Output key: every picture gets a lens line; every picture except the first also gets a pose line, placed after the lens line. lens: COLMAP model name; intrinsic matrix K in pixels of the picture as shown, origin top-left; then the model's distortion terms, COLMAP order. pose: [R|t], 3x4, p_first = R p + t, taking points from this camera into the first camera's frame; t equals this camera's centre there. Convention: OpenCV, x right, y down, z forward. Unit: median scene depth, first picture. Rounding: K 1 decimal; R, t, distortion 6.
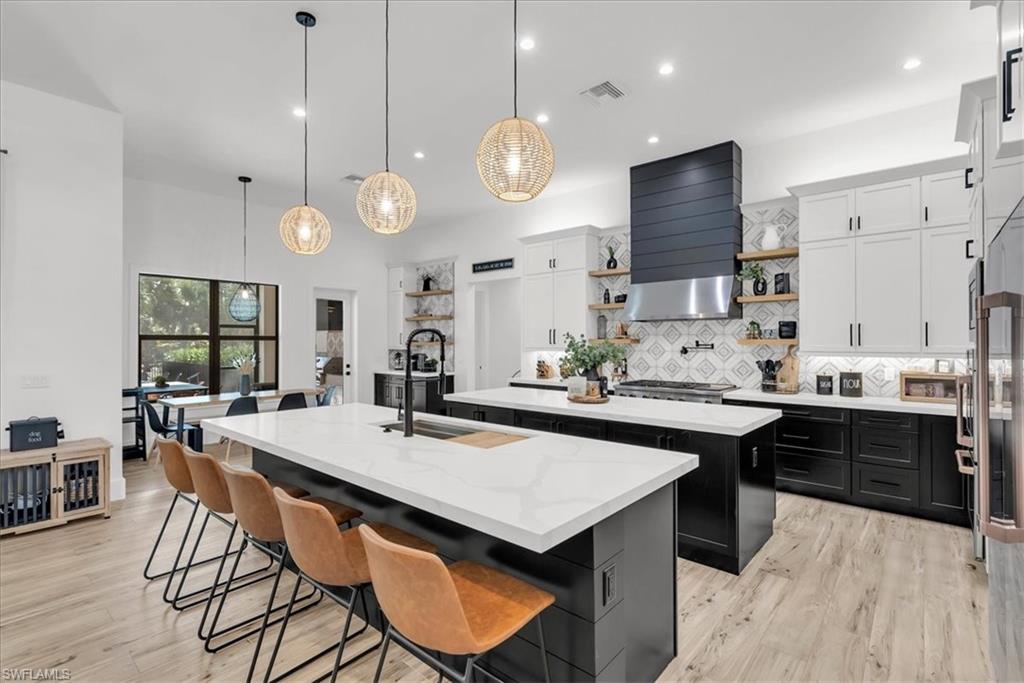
lens RADIAL K [[470.7, 0, 511.6], [0, 470.7, 338.3], [0, 0, 1]] dist [-0.011520, -0.000480]
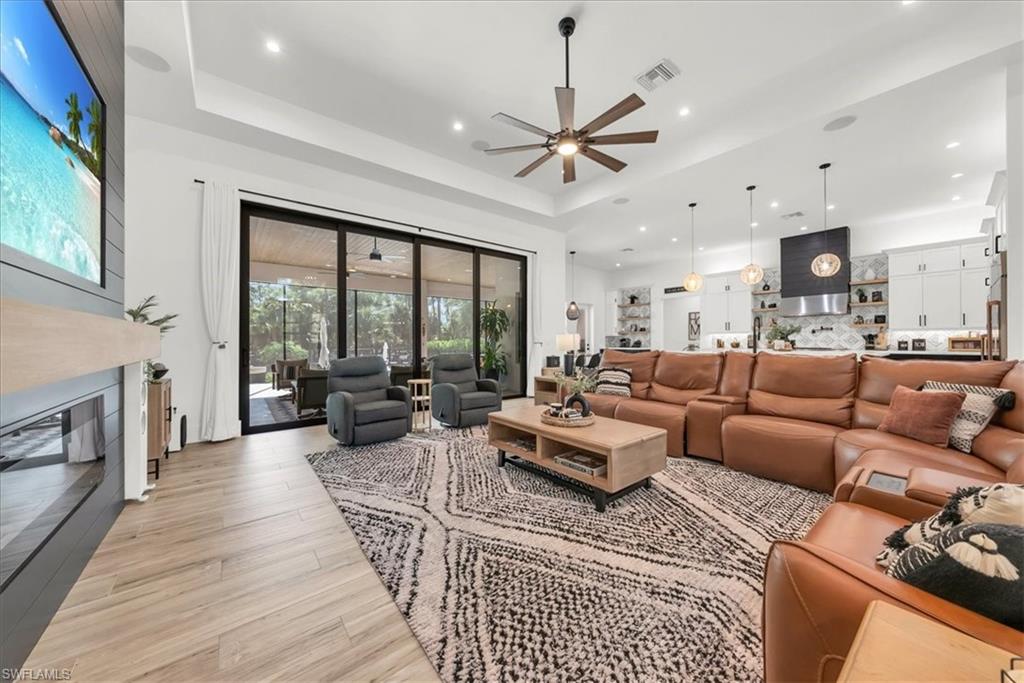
lens RADIAL K [[355.9, 0, 513.2], [0, 355.9, 341.7], [0, 0, 1]] dist [-0.000829, -0.000013]
pose [[0.985130, -0.001977, -0.171797, -0.687300], [0.003379, 0.999963, 0.007871, 0.058801], [0.171775, -0.008335, 0.985101, -0.762495]]
